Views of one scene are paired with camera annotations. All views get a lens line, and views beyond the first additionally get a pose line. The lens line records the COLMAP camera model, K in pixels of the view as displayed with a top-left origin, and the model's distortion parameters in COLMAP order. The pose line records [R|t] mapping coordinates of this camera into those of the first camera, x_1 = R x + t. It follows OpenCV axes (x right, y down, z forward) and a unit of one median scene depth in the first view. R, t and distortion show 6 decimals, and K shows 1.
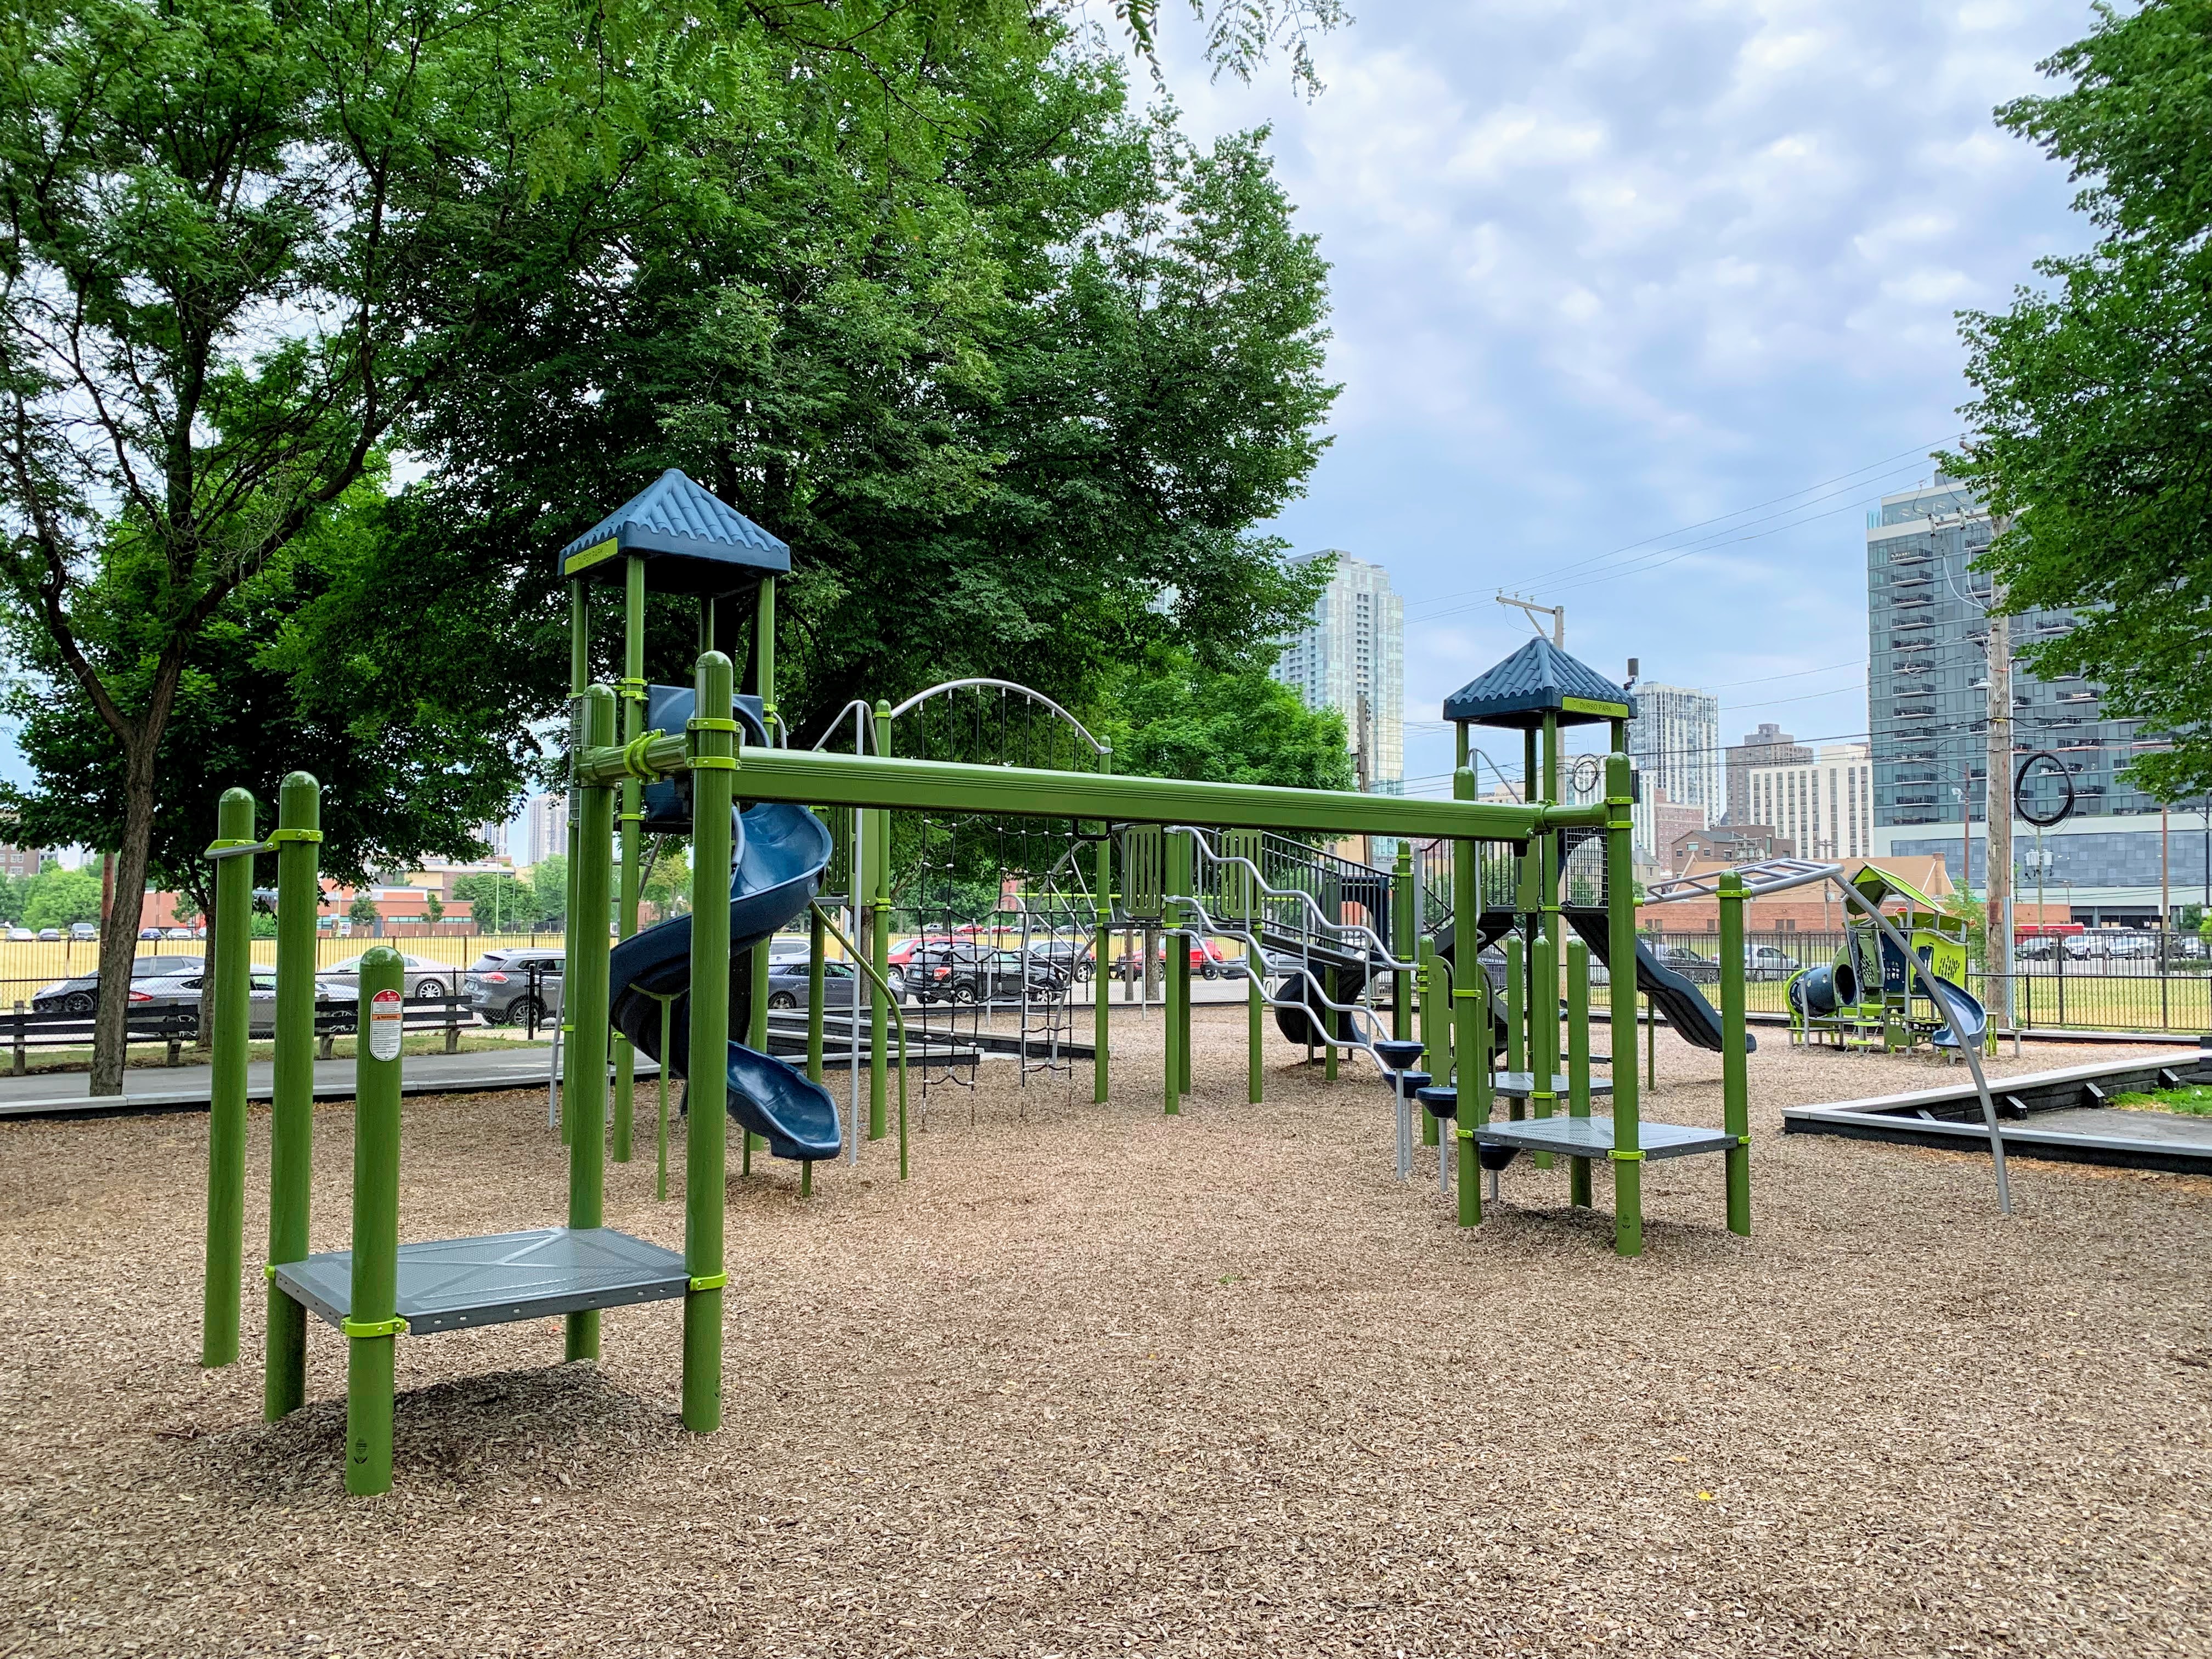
lens RADIAL K [[1686.6, 0, 1091.1], [0, 1686.6, 825.3], [0, 0, 1]] dist [0.007208, -0.004798]
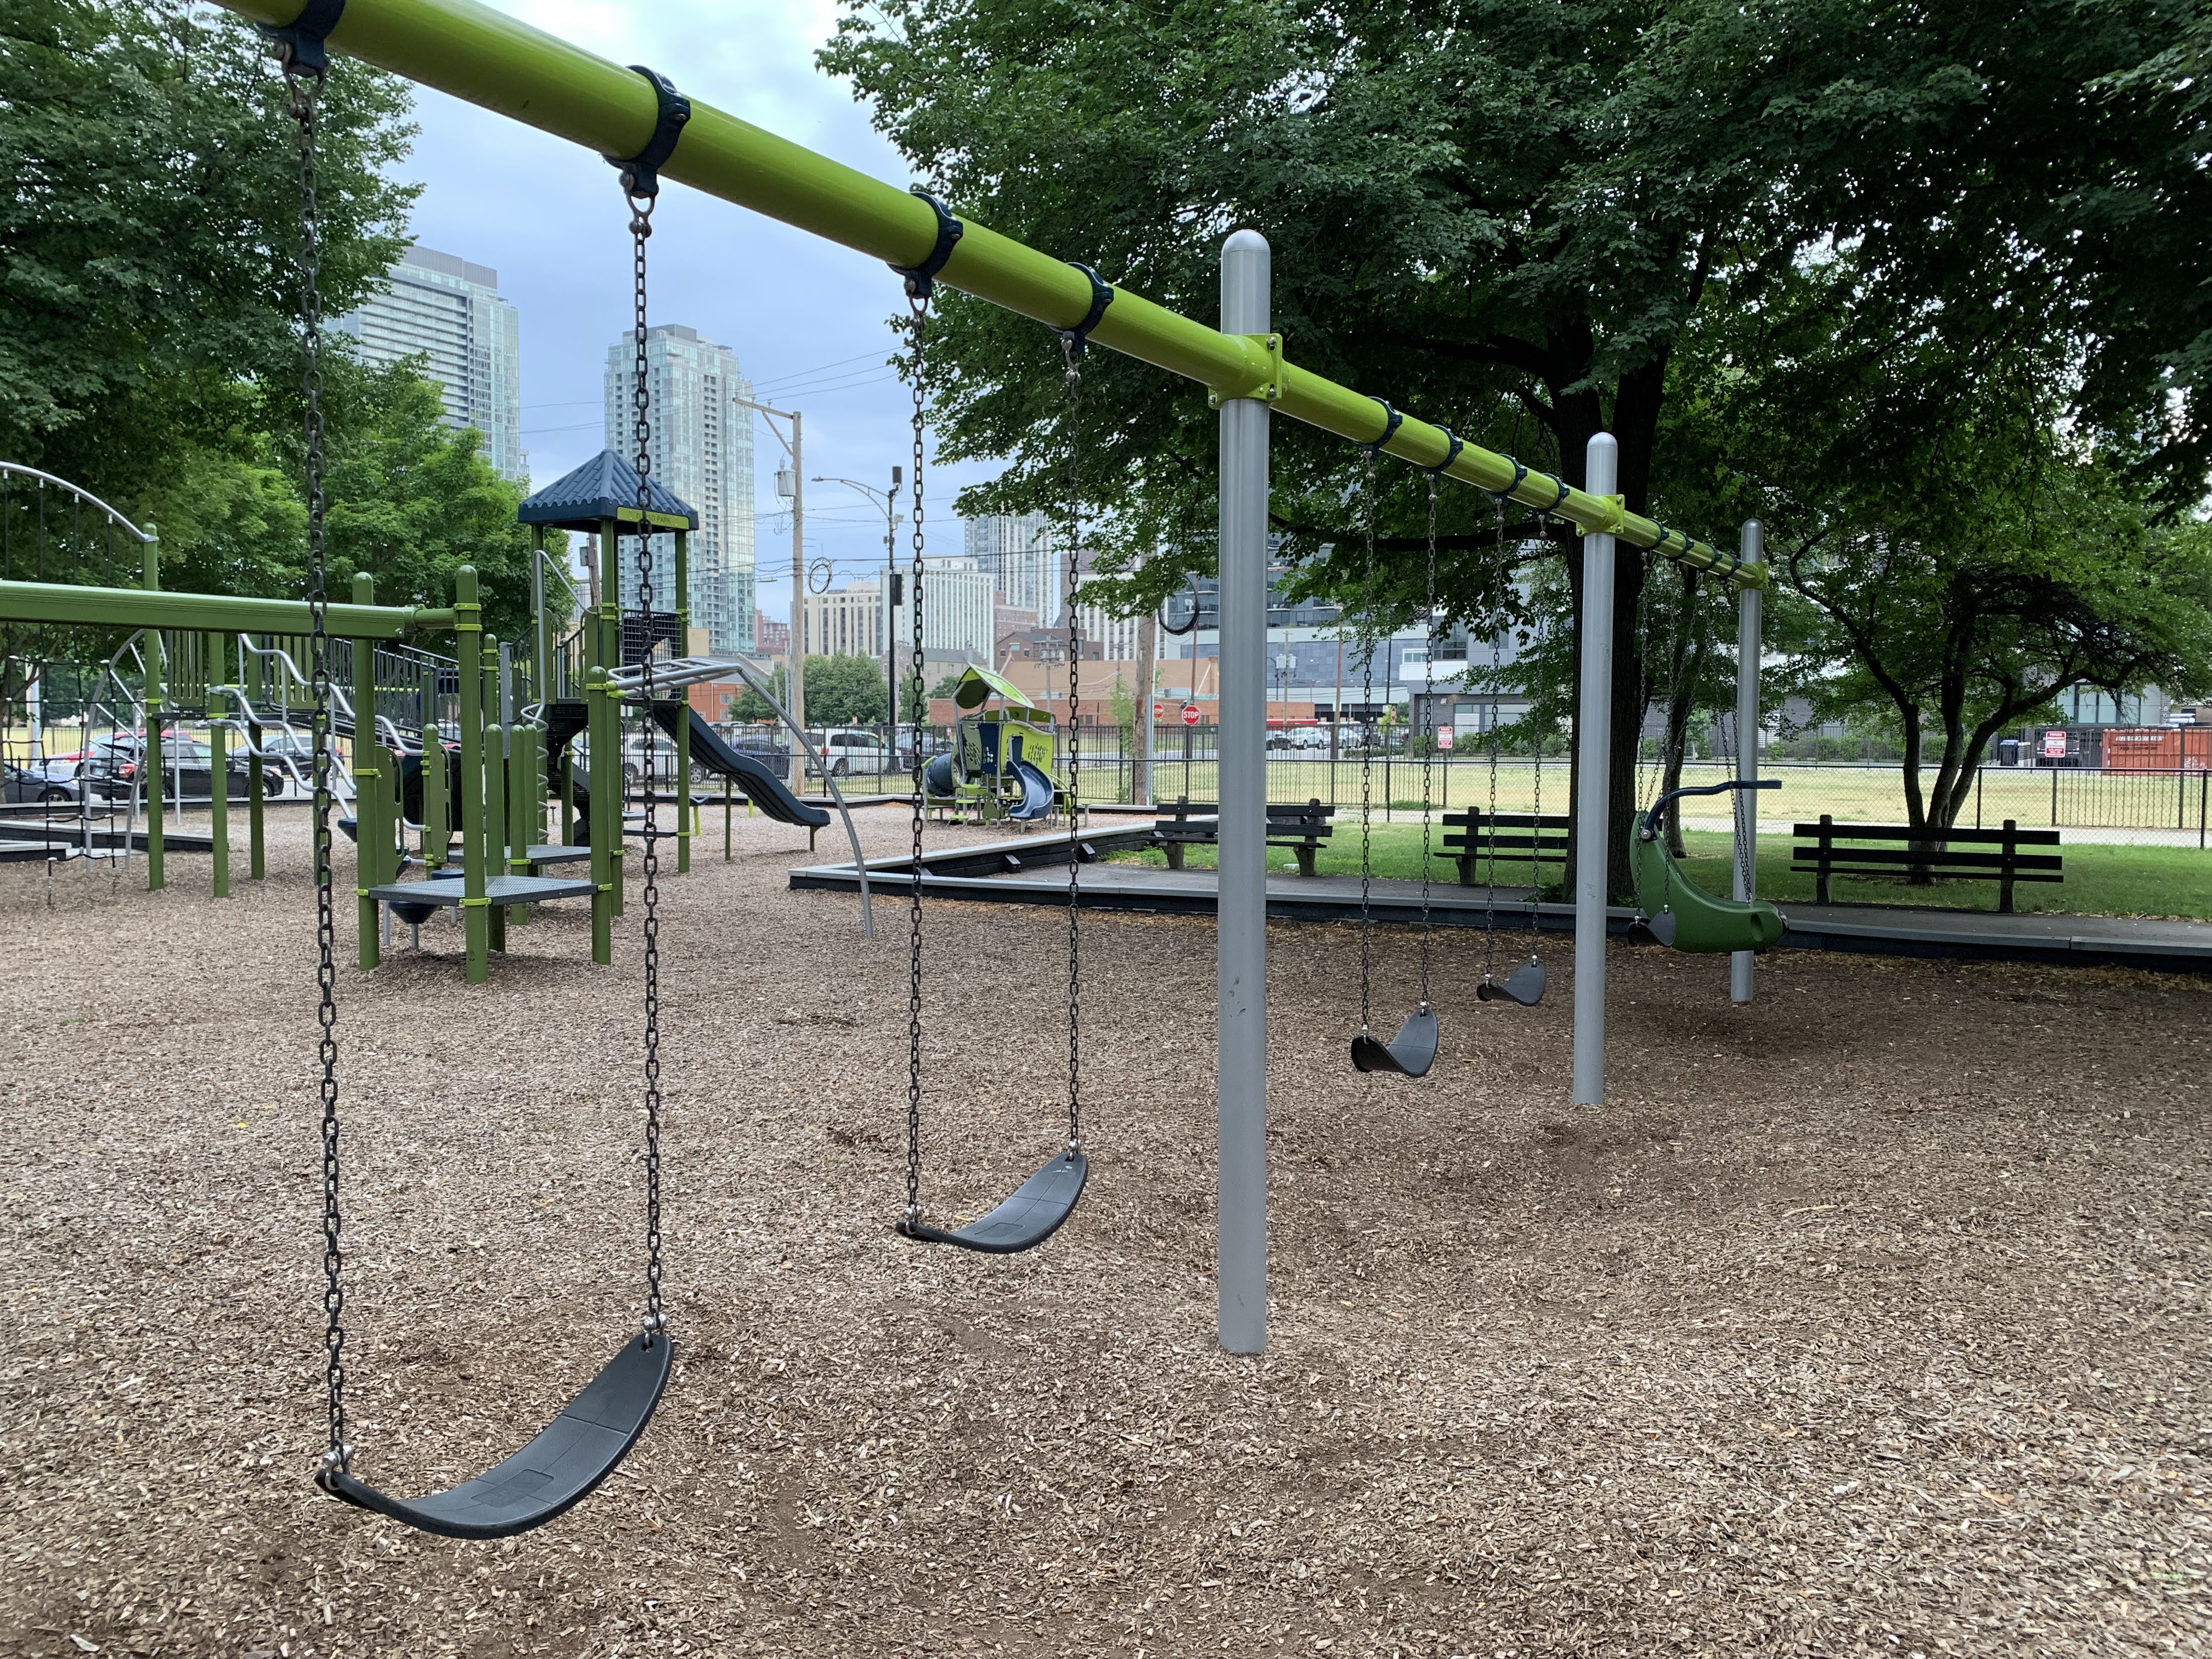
lens RADIAL K [[1645.0, 0, 1119.2], [0, 1645.0, 820.9], [0, 0, 1]] dist [0.087431, -0.219433]
pose [[0.912532, -0.022850, 0.408365, 0.110419], [-0.026474, 0.993044, 0.114725, -0.004904], [-0.408147, -0.115501, 0.905580, -0.111928]]
